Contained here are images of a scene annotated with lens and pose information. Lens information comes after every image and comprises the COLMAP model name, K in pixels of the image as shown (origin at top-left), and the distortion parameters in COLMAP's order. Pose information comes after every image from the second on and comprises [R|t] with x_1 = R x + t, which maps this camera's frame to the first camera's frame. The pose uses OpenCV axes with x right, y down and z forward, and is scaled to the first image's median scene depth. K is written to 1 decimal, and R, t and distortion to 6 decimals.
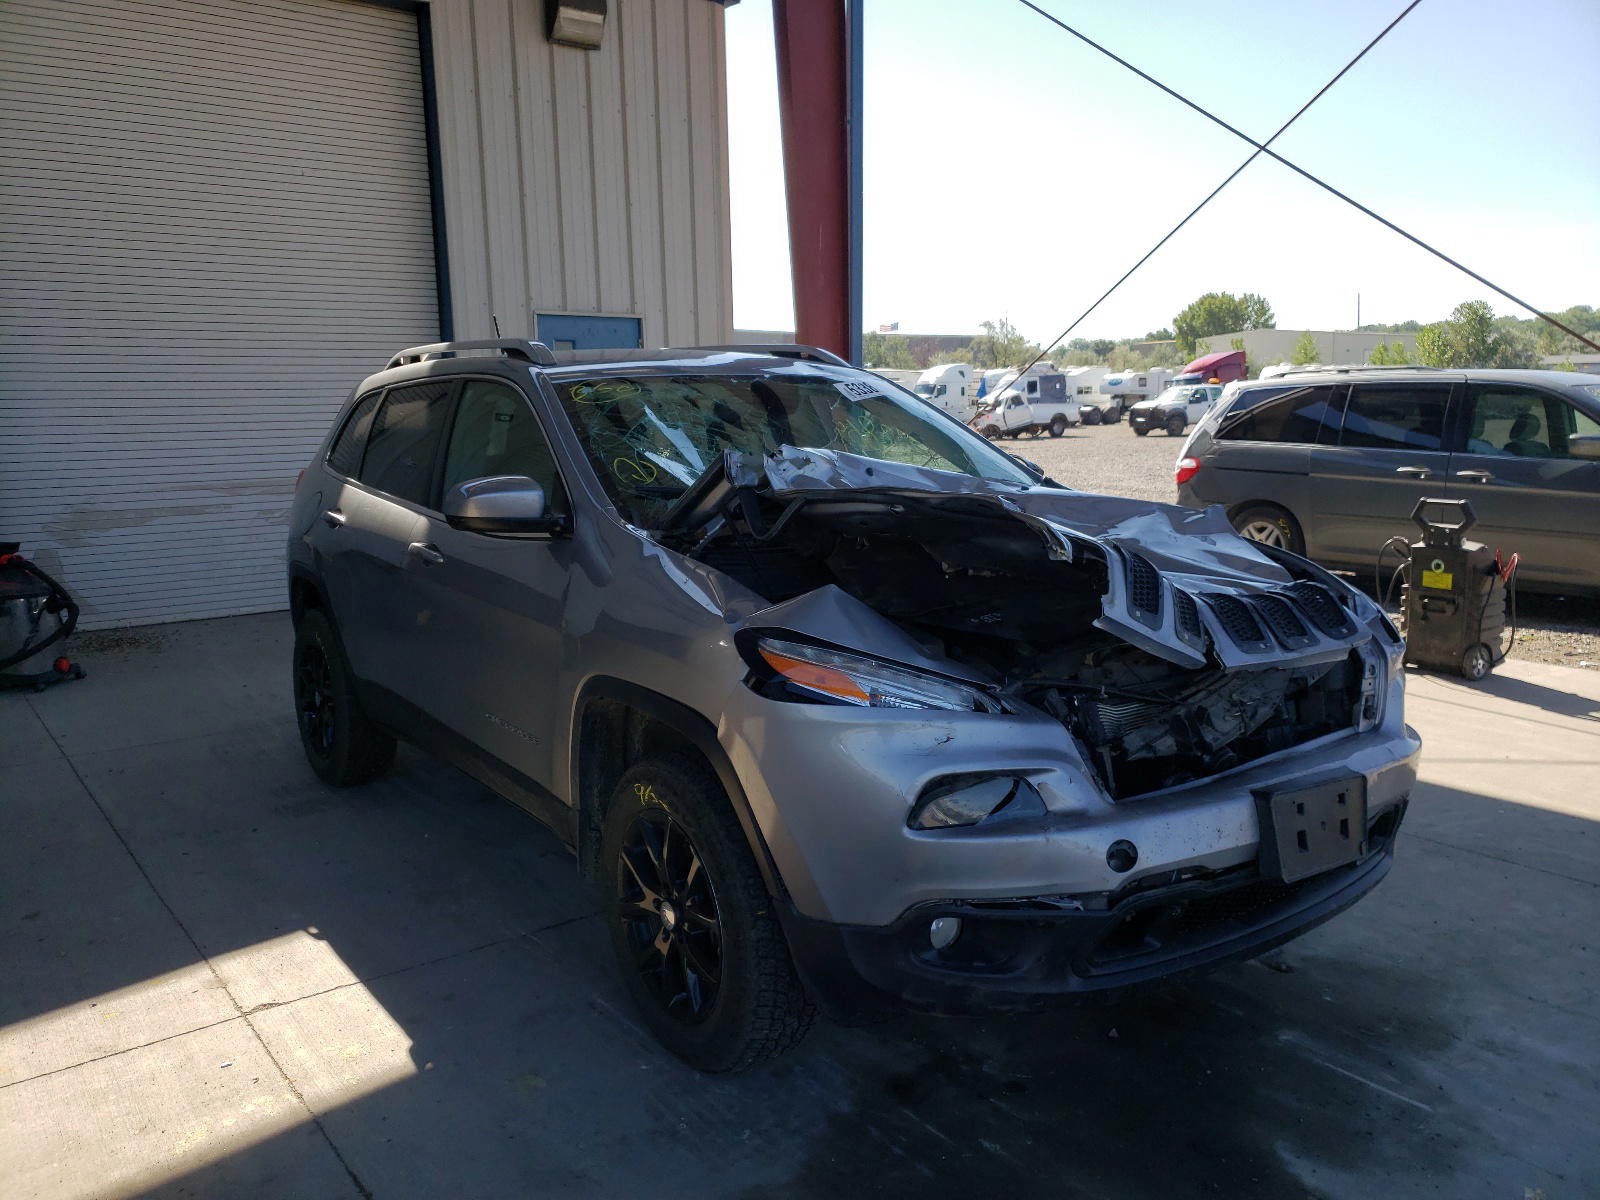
lens RADIAL K [[1238.2, 0, 800.0], [0, 1238.2, 600.0], [0, 0, 1]] dist [-0.036142, 0.075337]
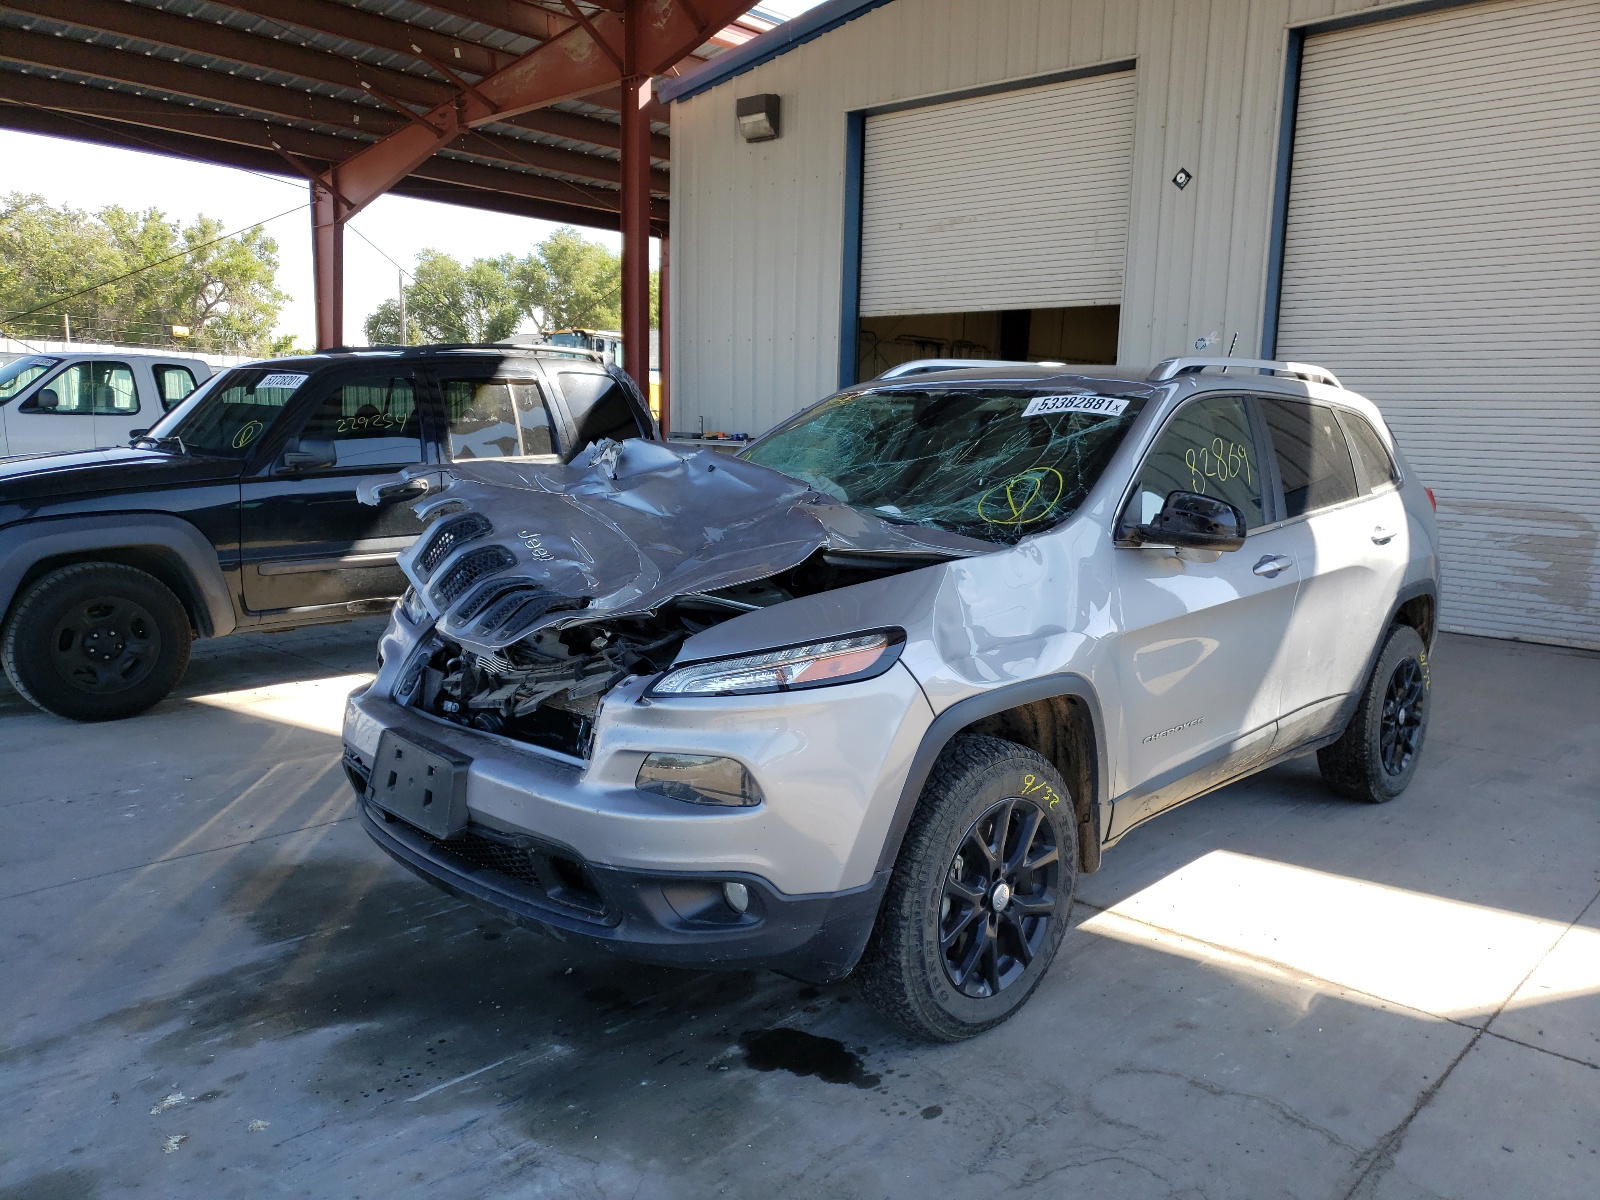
lens RADIAL K [[1257.2, 0, 855.8], [0, 1257.2, 635.2], [0, 0, 1]] dist [0.035847, 0.000909]
pose [[0.190338, 0.183956, -0.964330, 1.287336], [-0.179569, 0.972239, 0.150022, -0.156484], [0.965156, 0.144608, 0.218087, 0.908601]]
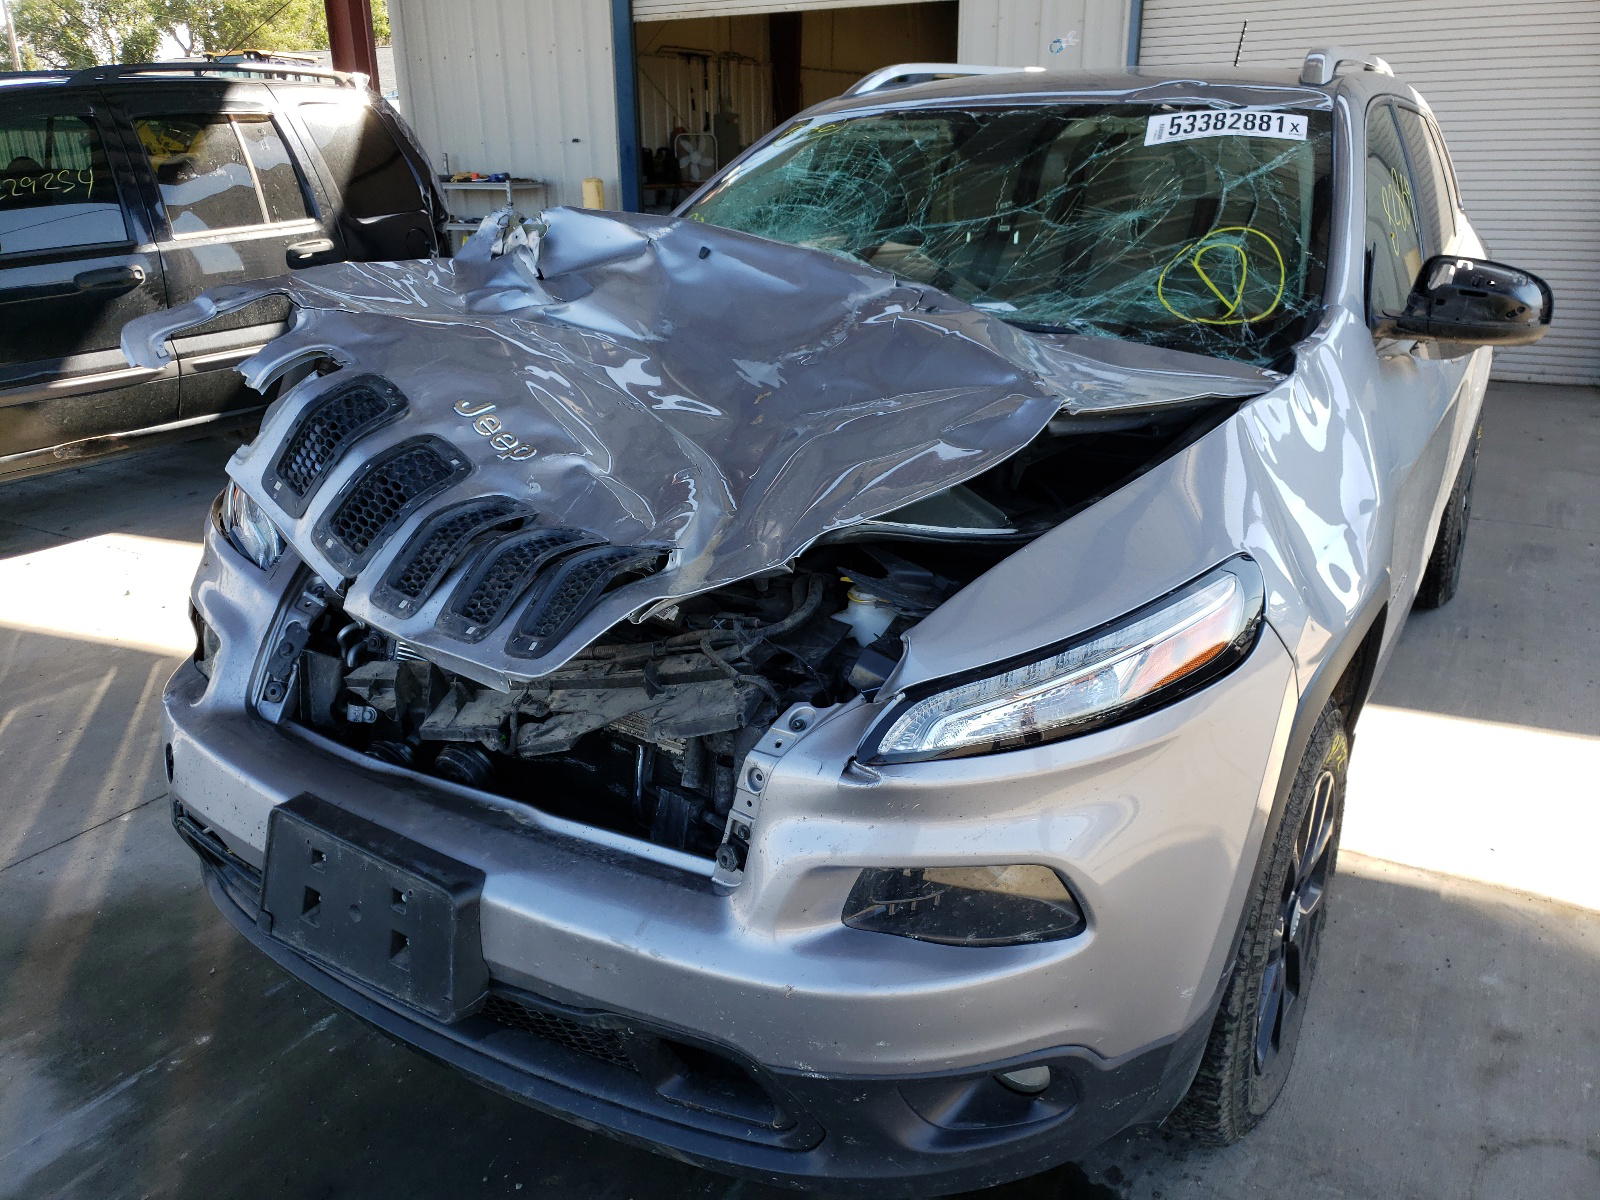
lens RADIAL K [[1238.2, 0, 800.0], [0, 1238.2, 600.0], [0, 0, 1]] dist [-0.036142, 0.075337]
pose [[0.376967, 0.330331, -0.865319, 0.691560], [-0.138091, 0.943844, 0.300149, -0.135899], [0.915875, 0.006347, 0.401414, 0.747501]]
